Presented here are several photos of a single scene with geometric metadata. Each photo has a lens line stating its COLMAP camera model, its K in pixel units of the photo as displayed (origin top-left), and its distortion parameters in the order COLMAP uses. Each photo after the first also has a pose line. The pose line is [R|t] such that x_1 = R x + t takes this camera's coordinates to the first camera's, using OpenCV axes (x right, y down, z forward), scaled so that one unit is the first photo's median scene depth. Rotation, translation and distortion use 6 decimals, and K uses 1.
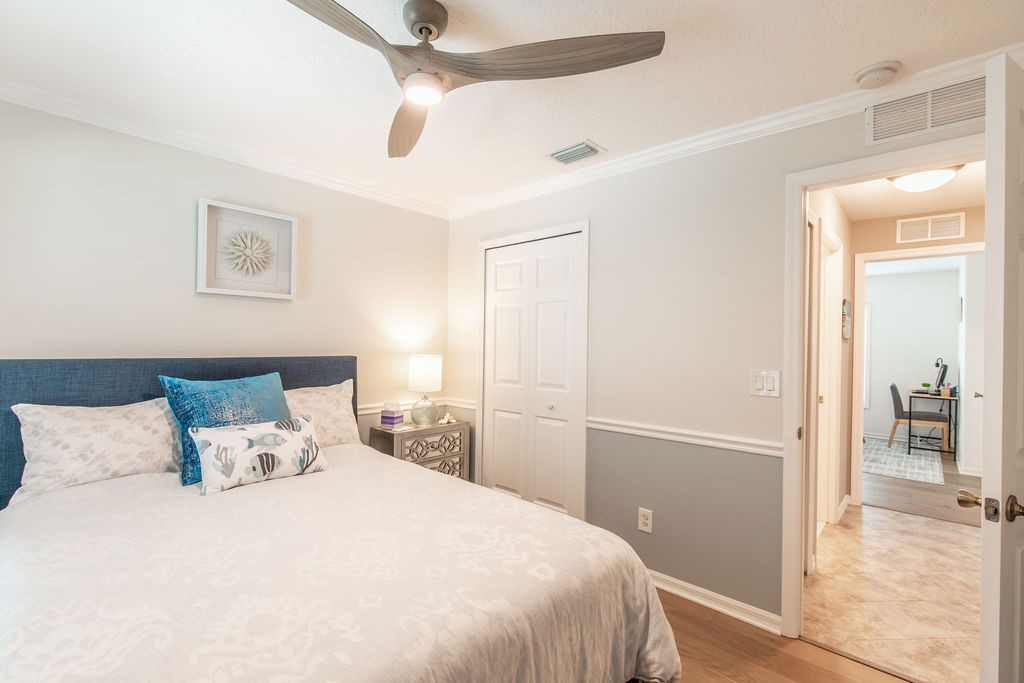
lens RADIAL K [[457.0, 0, 507.8], [0, 457.0, 341.6], [0, 0, 1]] dist [0.005198, -0.000240]
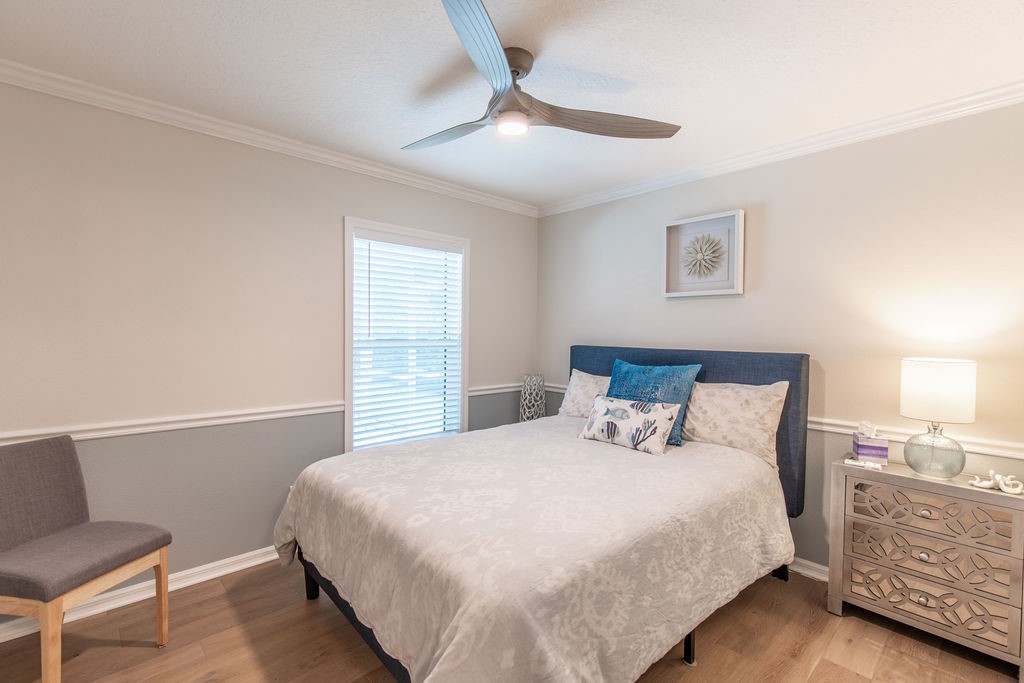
lens RADIAL K [[457.0, 0, 507.8], [0, 457.0, 341.6], [0, 0, 1]] dist [0.005198, -0.000240]
pose [[-0.071894, 0.006103, -0.997394, 0.720740], [-0.012254, 0.999900, 0.007001, 0.013805], [0.997337, 0.012725, -0.071812, 0.758565]]
